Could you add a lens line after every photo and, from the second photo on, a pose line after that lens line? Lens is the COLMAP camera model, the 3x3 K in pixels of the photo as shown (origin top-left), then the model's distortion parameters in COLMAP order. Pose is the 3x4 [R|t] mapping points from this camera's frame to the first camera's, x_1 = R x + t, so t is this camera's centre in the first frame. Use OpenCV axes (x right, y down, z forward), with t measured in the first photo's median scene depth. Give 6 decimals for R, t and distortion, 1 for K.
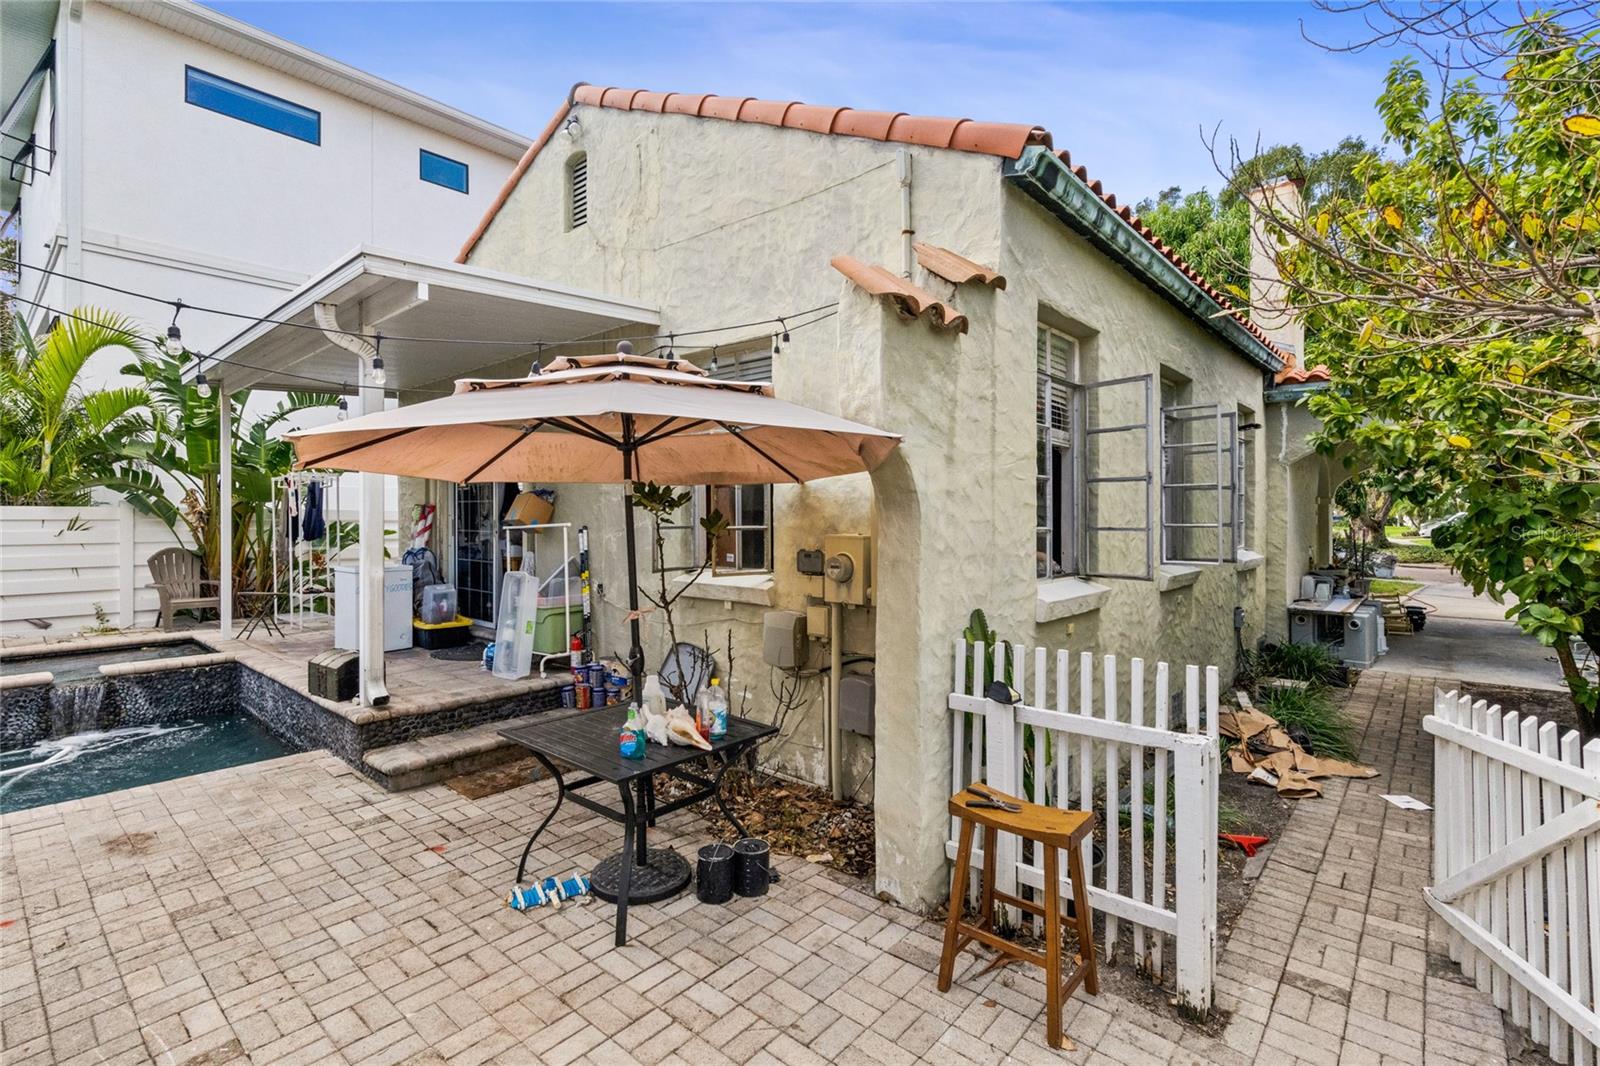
lens RADIAL K [[740.2, 0, 794.2], [0, 740.2, 524.2], [0, 0, 1]] dist [0.005490, -0.000663]
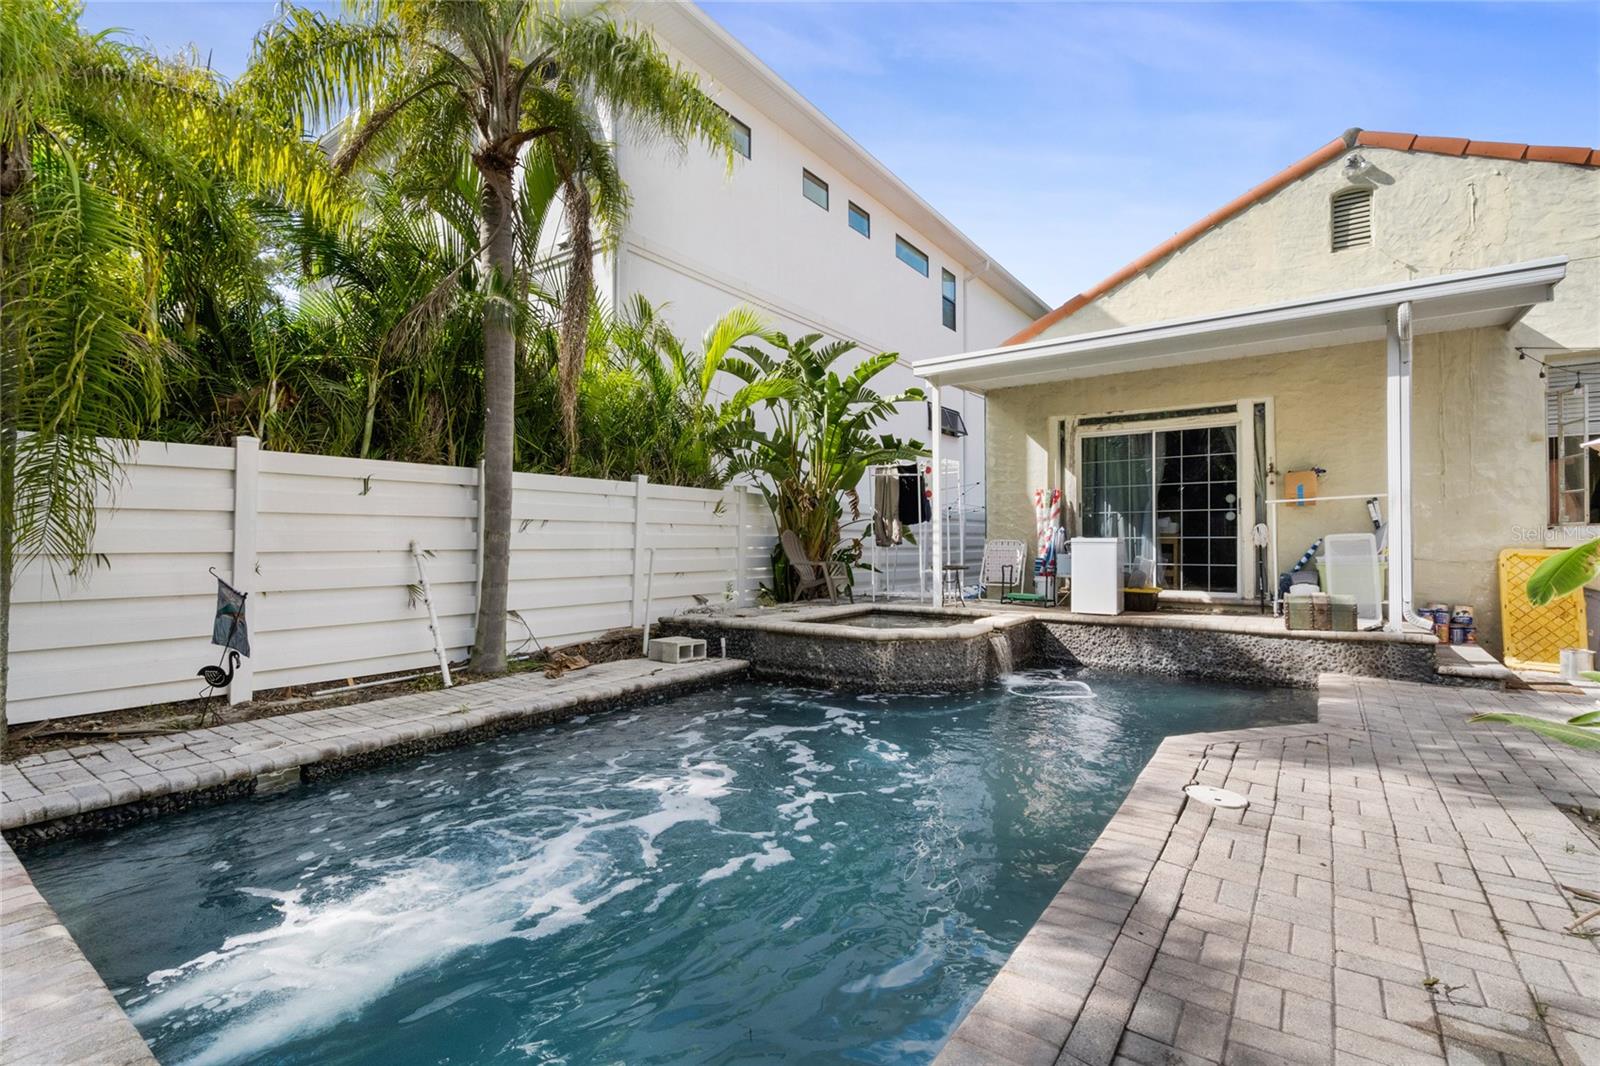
lens RADIAL K [[740.2, 0, 801.5], [0, 740.2, 530.1], [0, 0, 1]] dist [0.005490, -0.000663]
pose [[0.993878, -0.001603, 0.110470, -0.943162], [0.003765, 0.999805, -0.019364, 0.052999], [-0.110417, 0.019661, 0.993691, -0.066289]]
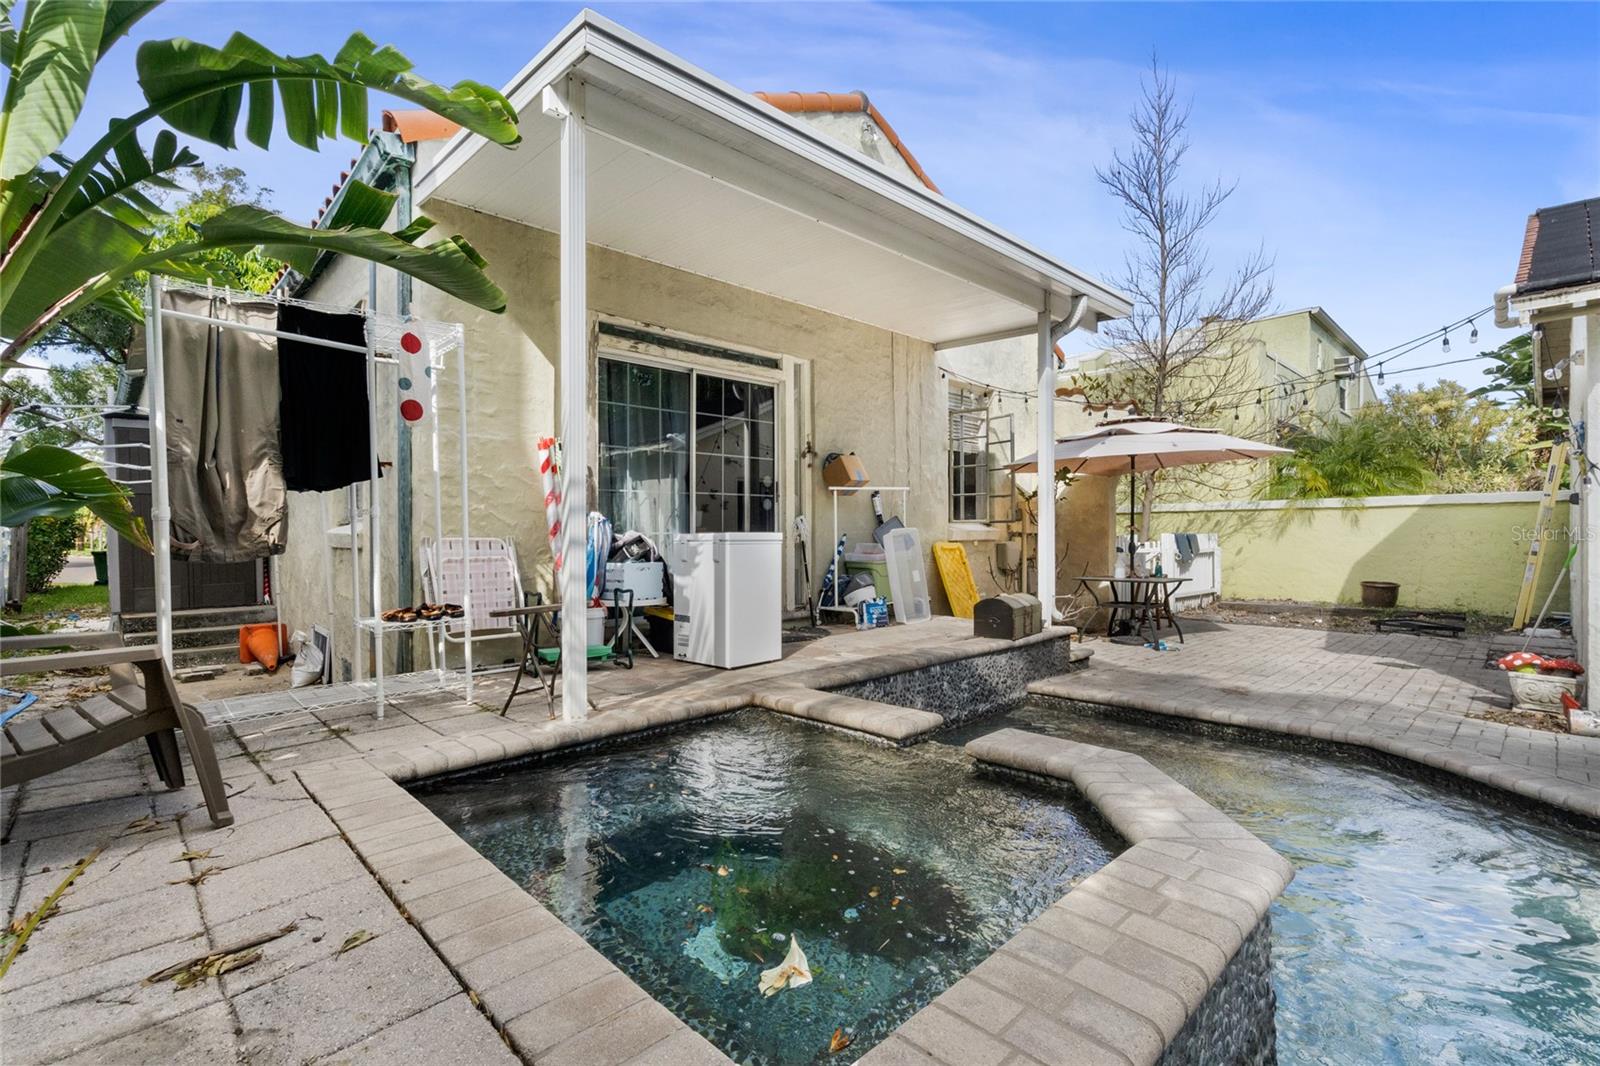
lens RADIAL K [[740.2, 0, 816.9], [0, 740.2, 536.0], [0, 0, 1]] dist [0.005490, -0.000663]
pose [[0.053731, -0.006197, 0.998536, -1.012489], [0.012365, 0.999908, 0.005540, 0.045904], [-0.998479, 0.012049, 0.053802, 0.728421]]
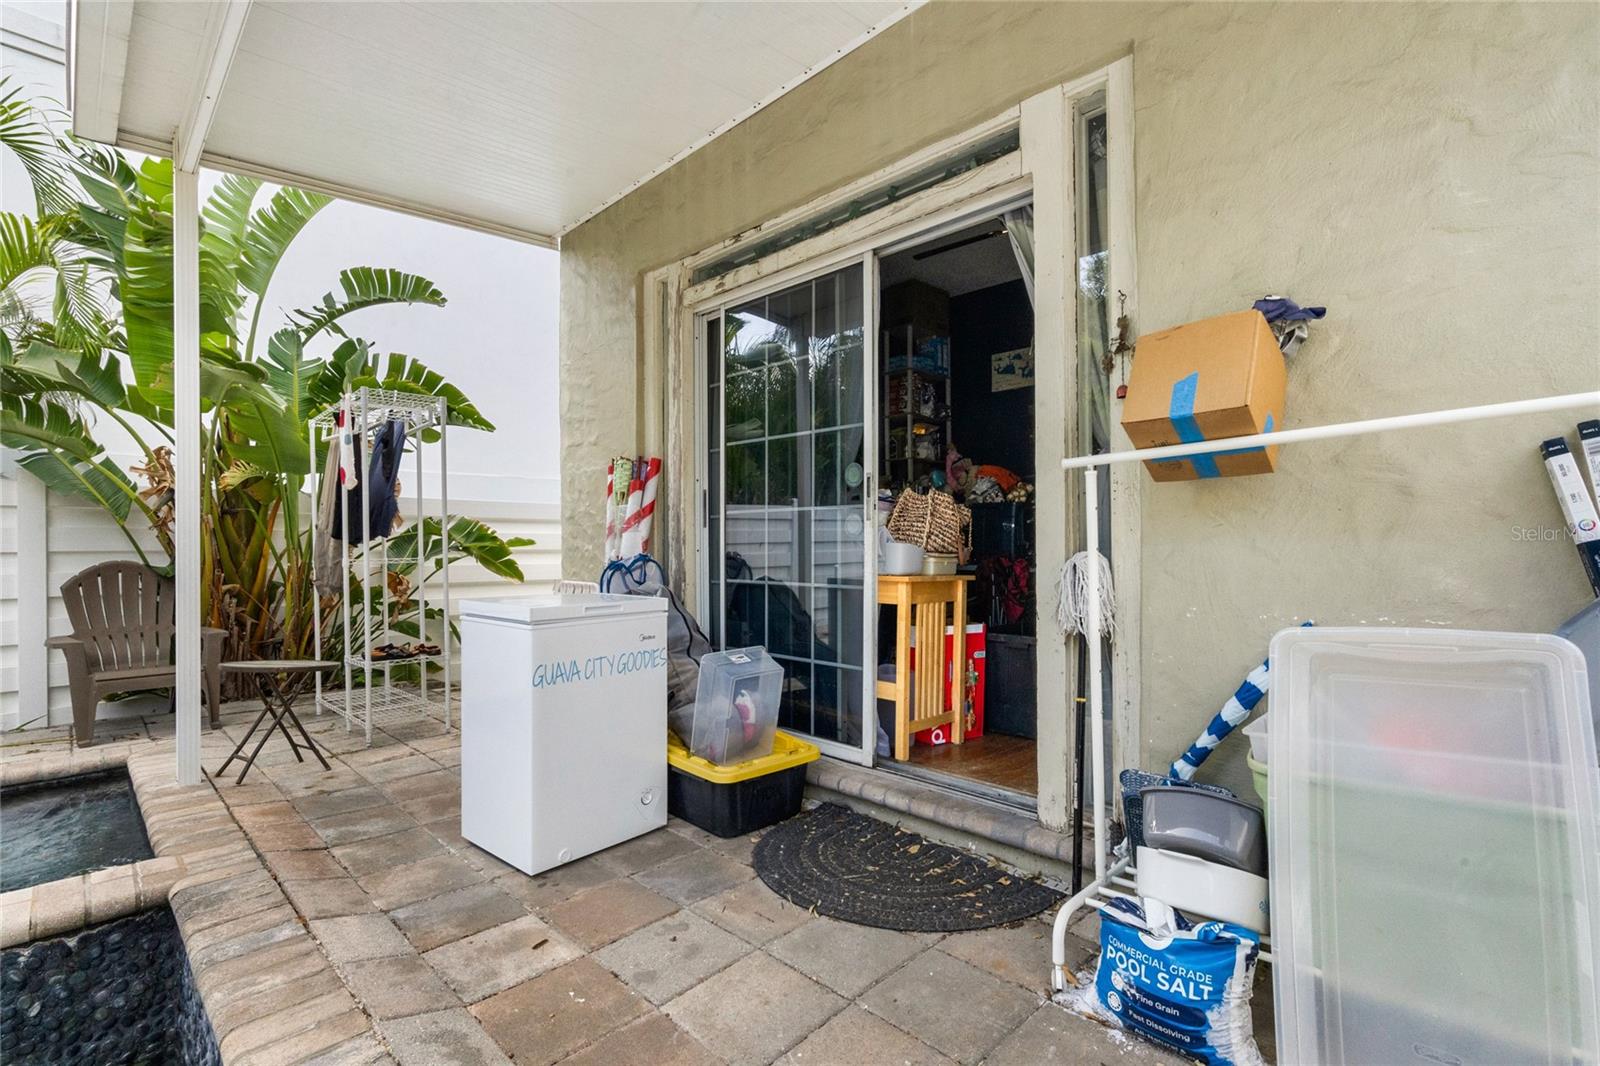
lens RADIAL K [[740.2, 0, 803.9], [0, 740.2, 546.0], [0, 0, 1]] dist [0.005490, -0.000663]
pose [[0.998493, -0.009594, -0.054027, -0.356699], [0.009340, 0.999944, -0.004953, 0.027676], [0.054072, 0.004441, 0.998527, 0.536319]]
